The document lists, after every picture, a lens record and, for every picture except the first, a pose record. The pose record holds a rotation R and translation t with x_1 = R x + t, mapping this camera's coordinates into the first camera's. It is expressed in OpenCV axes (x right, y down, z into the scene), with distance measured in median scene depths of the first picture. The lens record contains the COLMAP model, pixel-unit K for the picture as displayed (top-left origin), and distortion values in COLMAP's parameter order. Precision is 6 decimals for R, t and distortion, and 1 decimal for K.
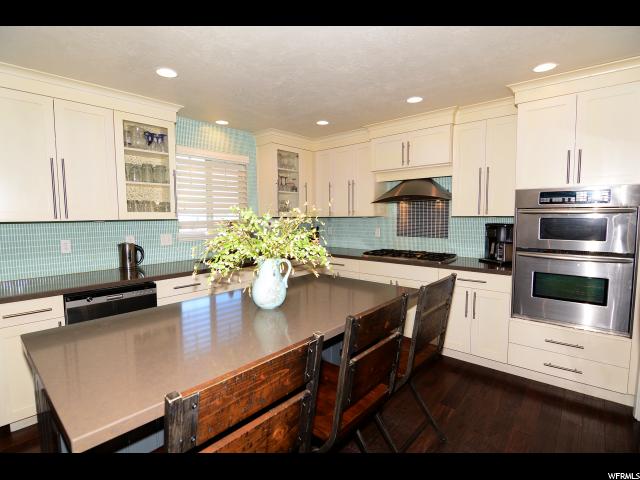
lens RADIAL K [[315.7, 0, 320.0], [0, 315.7, 240.0], [0, 0, 1]] dist [0.002065, -0.013558]
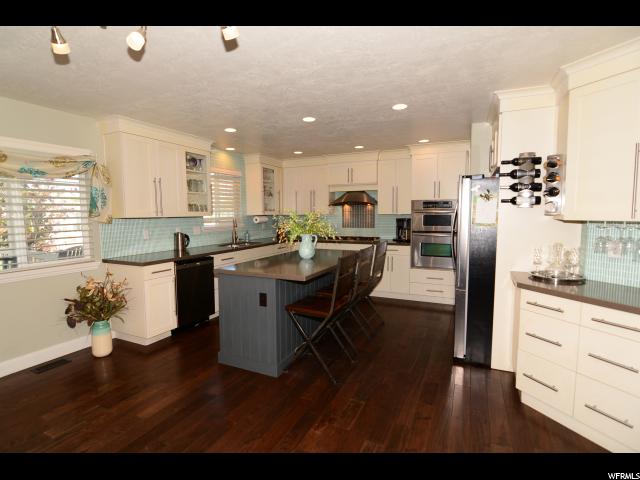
lens RADIAL K [[315.7, 0, 320.0], [0, 315.7, 240.0], [0, 0, 1]] dist [0.002065, -0.013558]
pose [[0.960709, -0.022146, 0.276674, -0.376223], [0.020246, 0.999748, 0.009724, 0.041918], [-0.276820, -0.003740, 0.960915, -0.578078]]
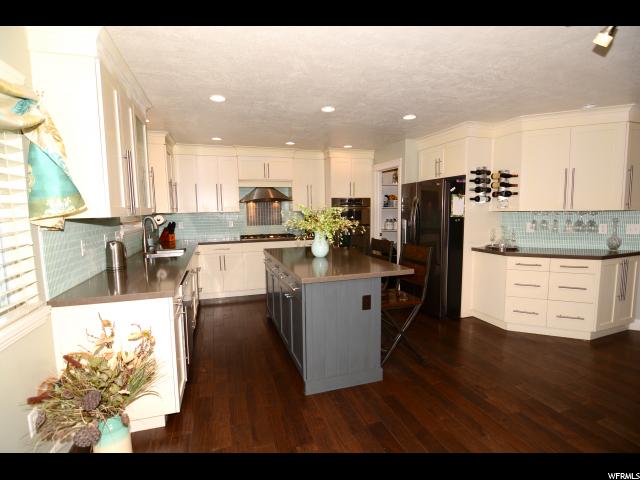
lens RADIAL K [[315.7, 0, 320.0], [0, 315.7, 240.0], [0, 0, 1]] dist [0.002065, -0.013558]
pose [[0.518869, -0.087992, 0.850313, -1.043187], [0.078411, 0.995394, 0.055159, -0.002444], [-0.851250, 0.038054, 0.523379, -0.009369]]
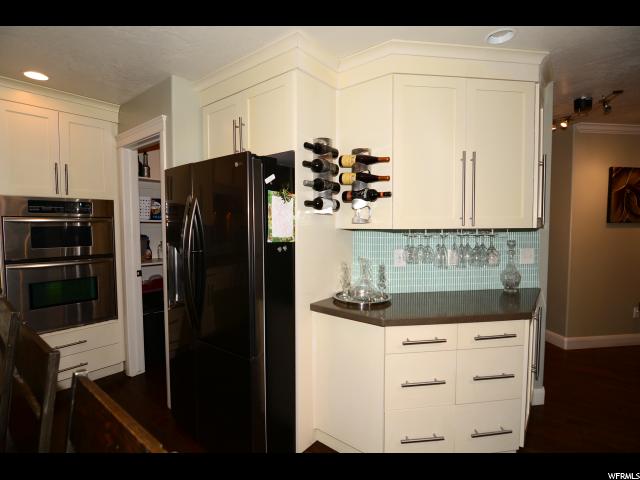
lens RADIAL K [[315.7, 0, 320.0], [0, 315.7, 240.0], [0, 0, 1]] dist [0.002065, -0.013558]
pose [[-0.013869, -0.049021, 0.998701, -0.234860], [0.078849, 0.995634, 0.049965, -0.007100], [-0.996790, 0.079440, -0.009943, 0.117932]]
